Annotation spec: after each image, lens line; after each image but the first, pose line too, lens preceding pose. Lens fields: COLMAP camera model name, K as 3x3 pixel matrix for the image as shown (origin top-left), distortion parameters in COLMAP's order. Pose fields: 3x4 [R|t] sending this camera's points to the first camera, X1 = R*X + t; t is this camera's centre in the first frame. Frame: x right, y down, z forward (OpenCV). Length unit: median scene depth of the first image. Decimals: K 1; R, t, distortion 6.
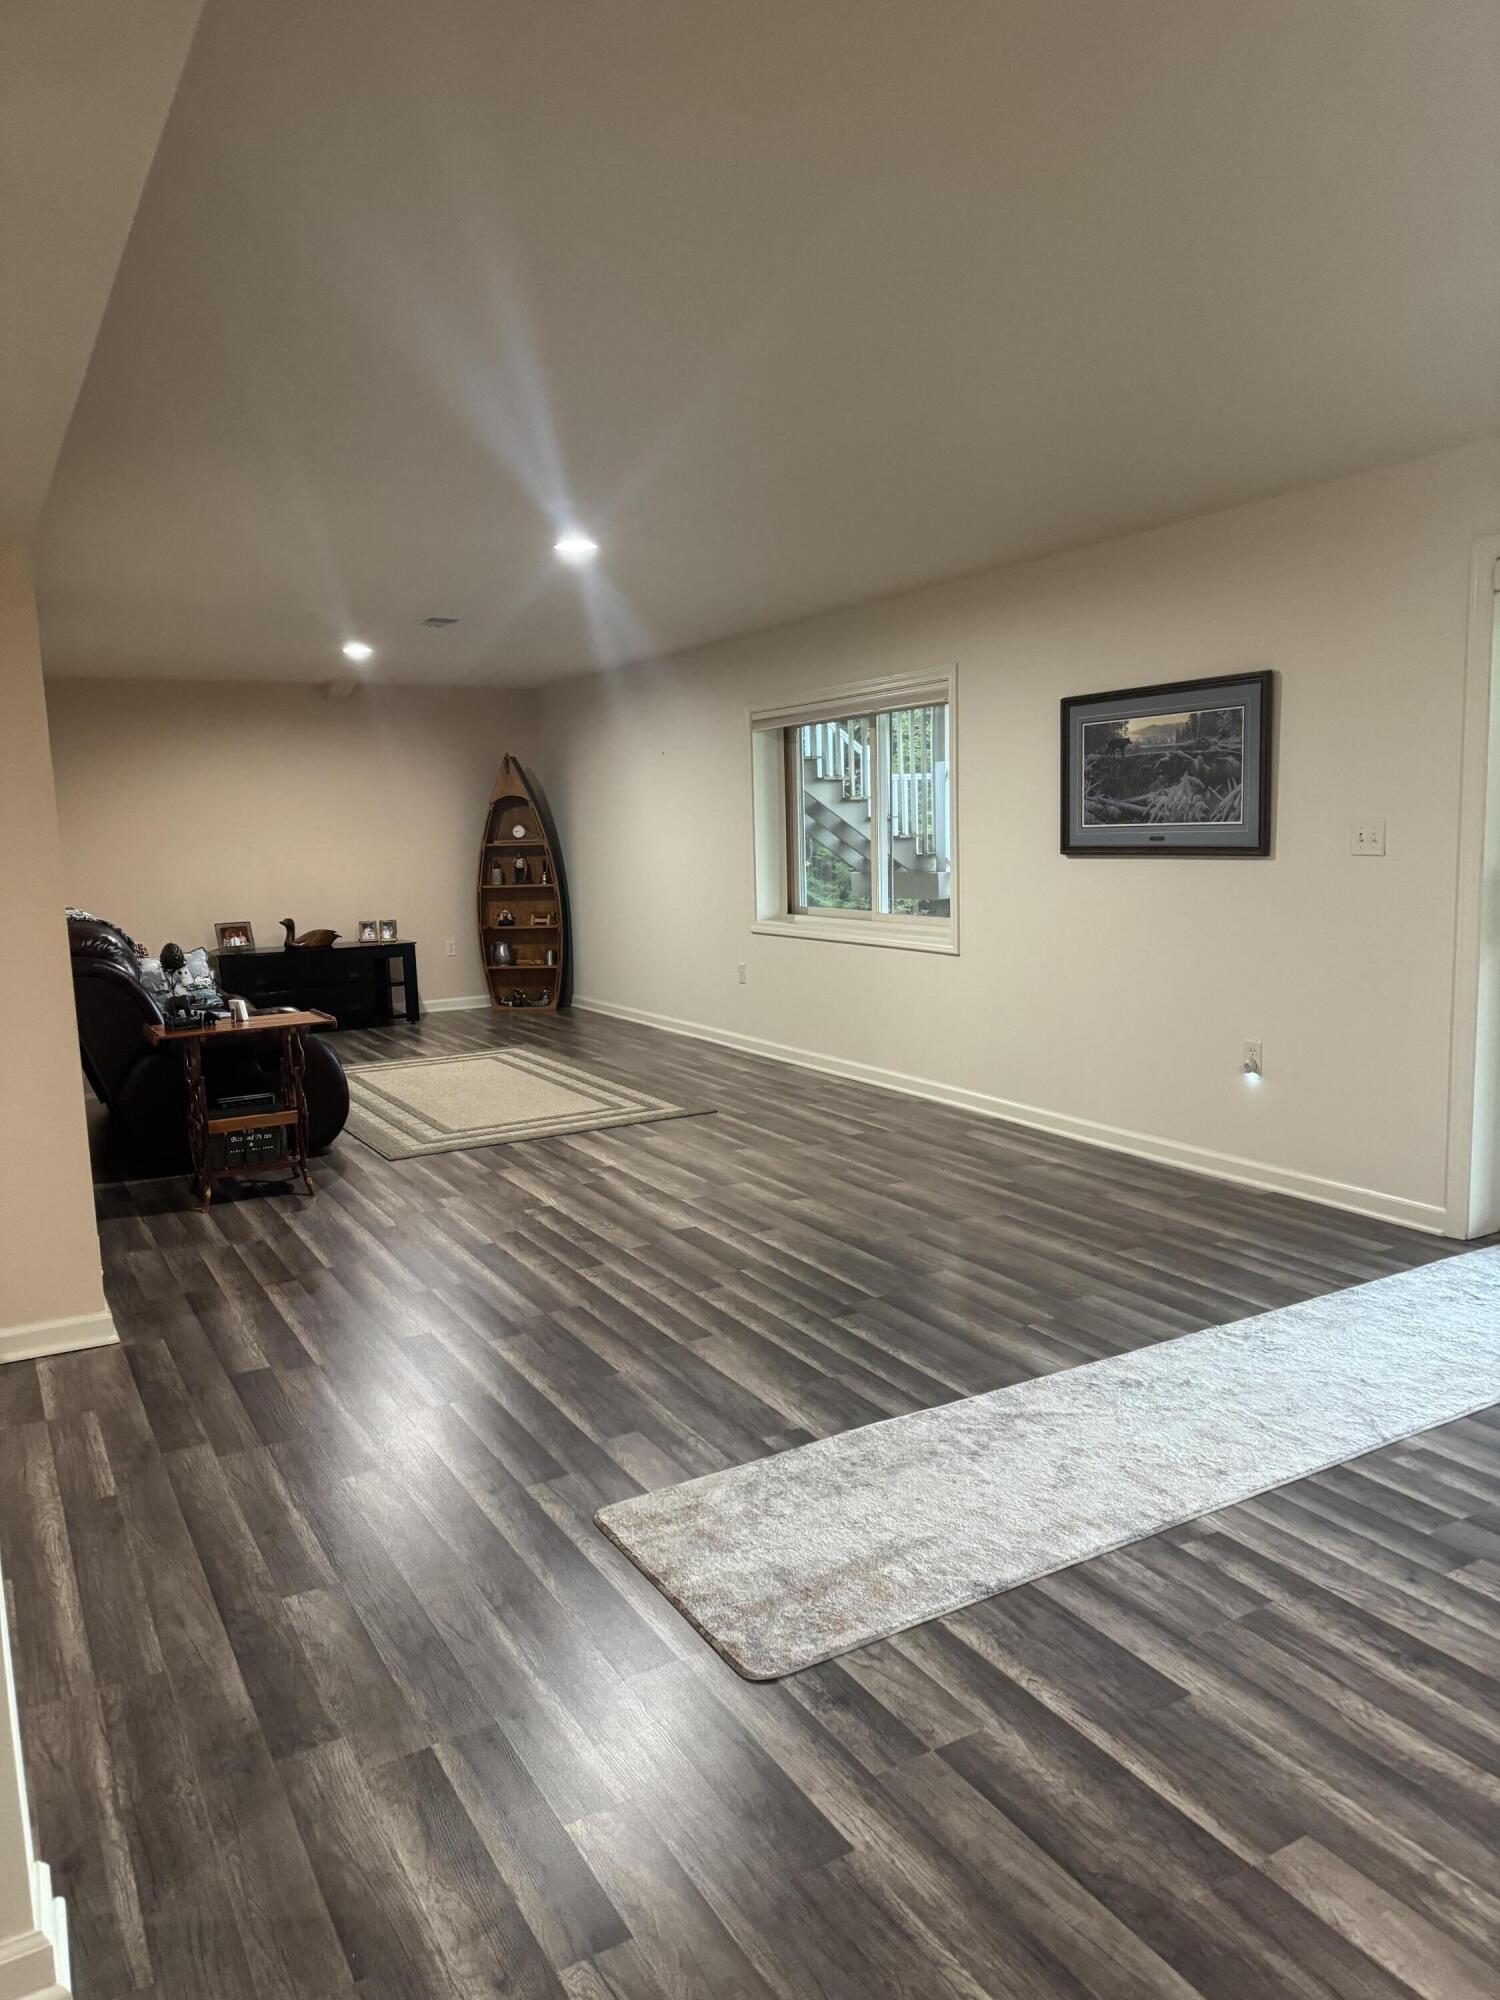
lens RADIAL K [[1414.3, 0, 758.0], [0, 1414.3, 1006.3], [0, 0, 1]] dist [0.003584, -0.018145]
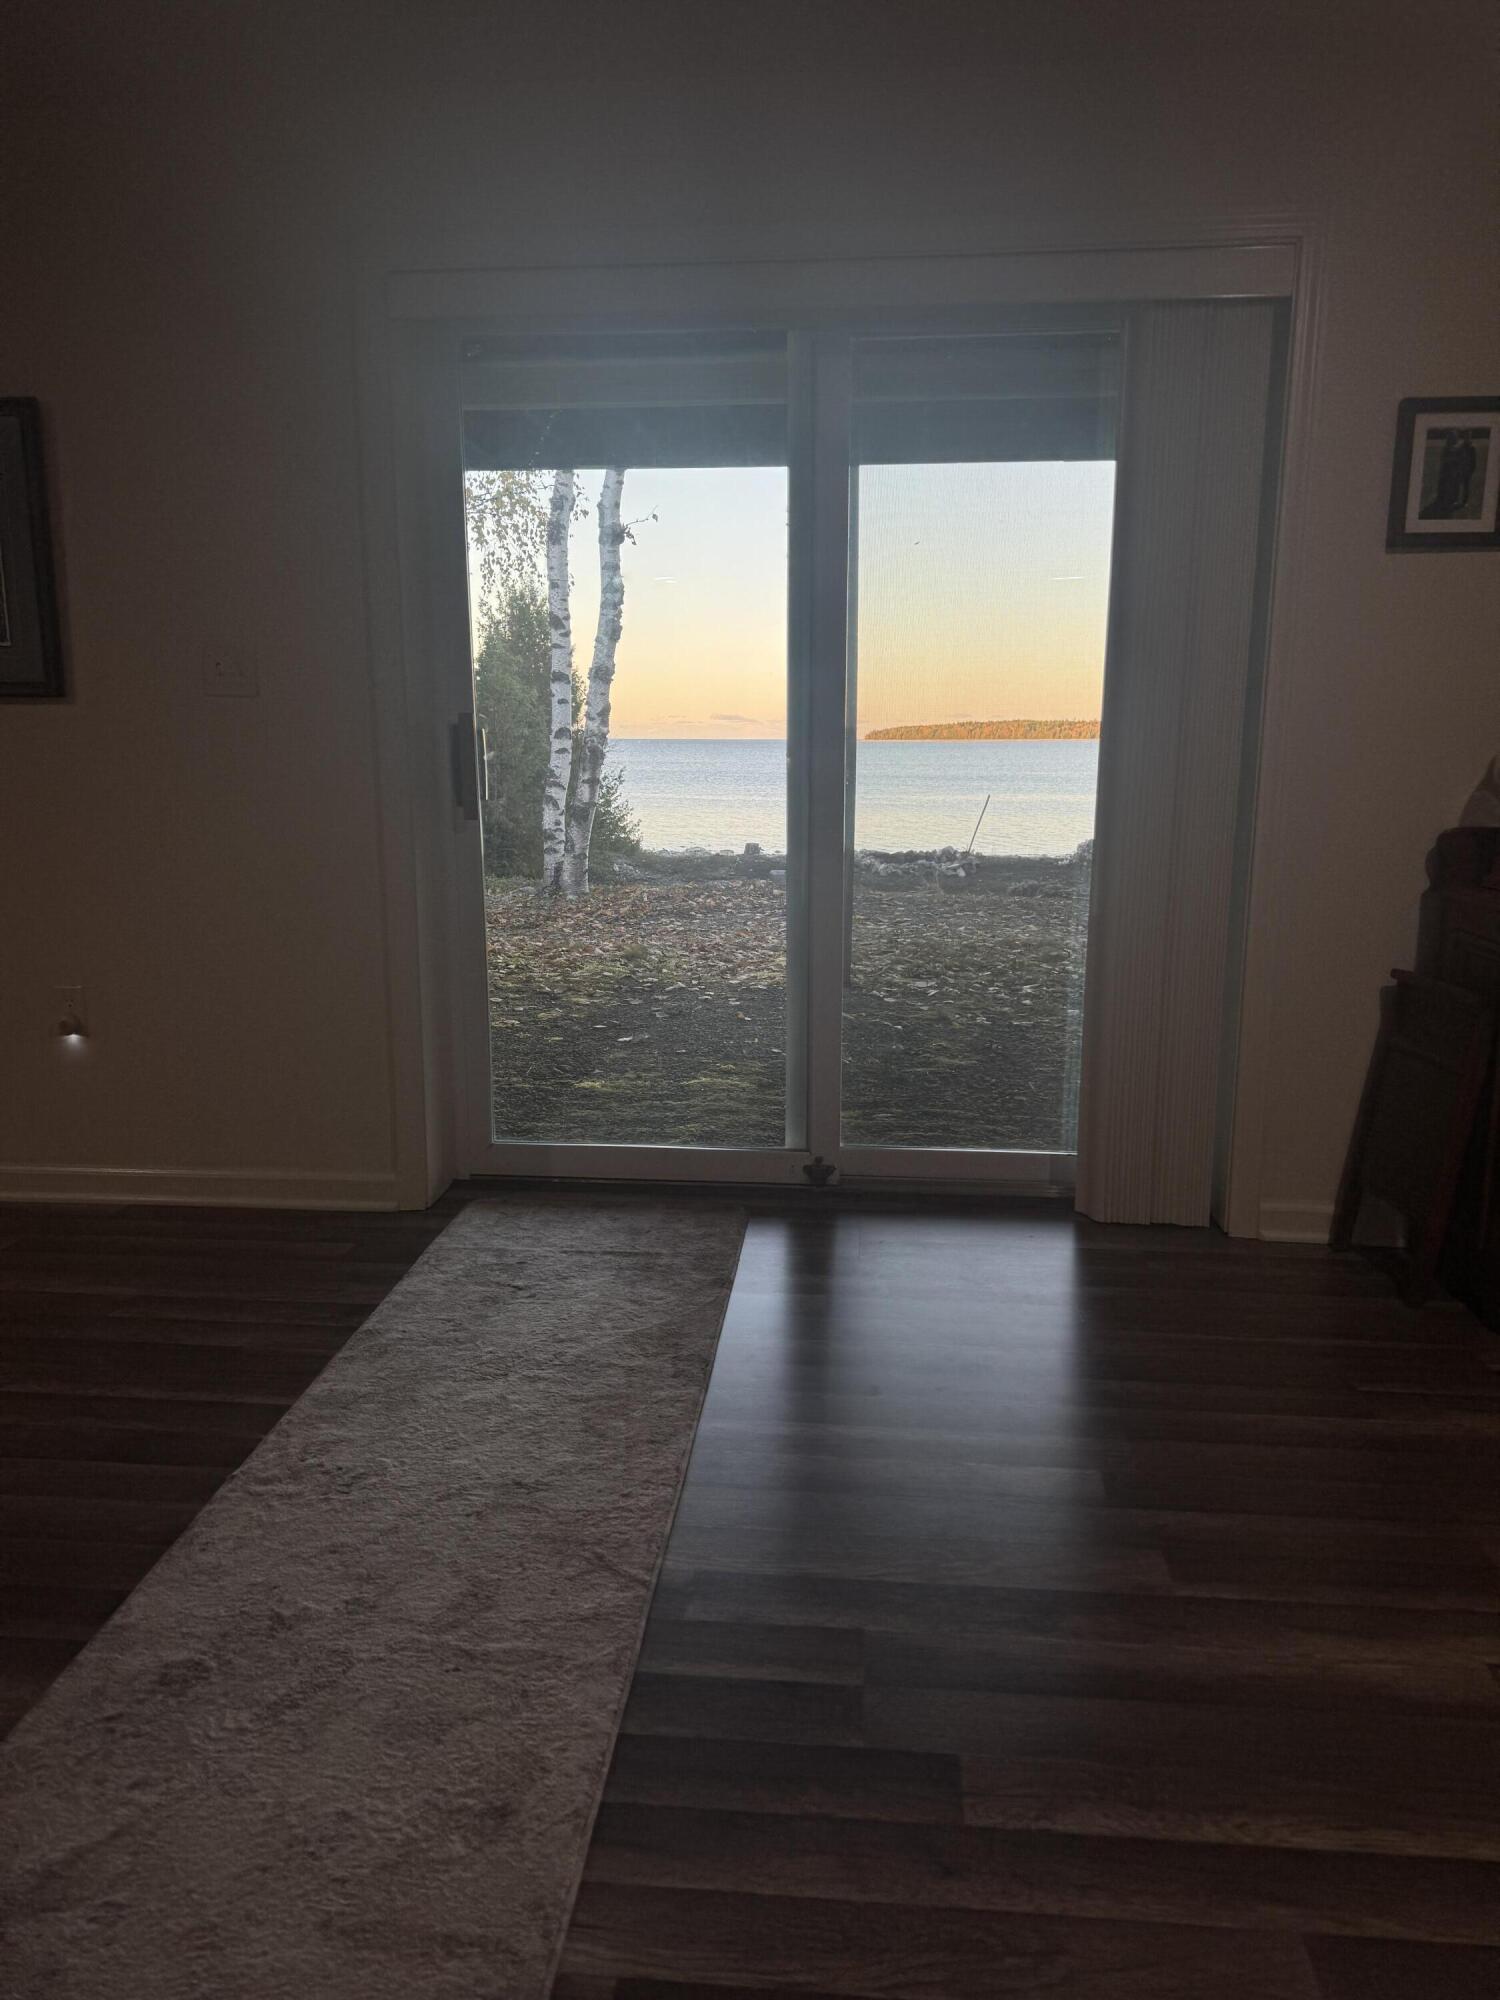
lens RADIAL K [[1414.3, 0, 744.6], [0, 1414.3, 1003.9], [0, 0, 1]] dist [0.003584, -0.018145]
pose [[0.586370, -0.128530, 0.799781, 0.013898], [0.099420, 0.991286, 0.086415, 0.010799], [-0.803919, 0.028843, 0.594039, 0.520060]]
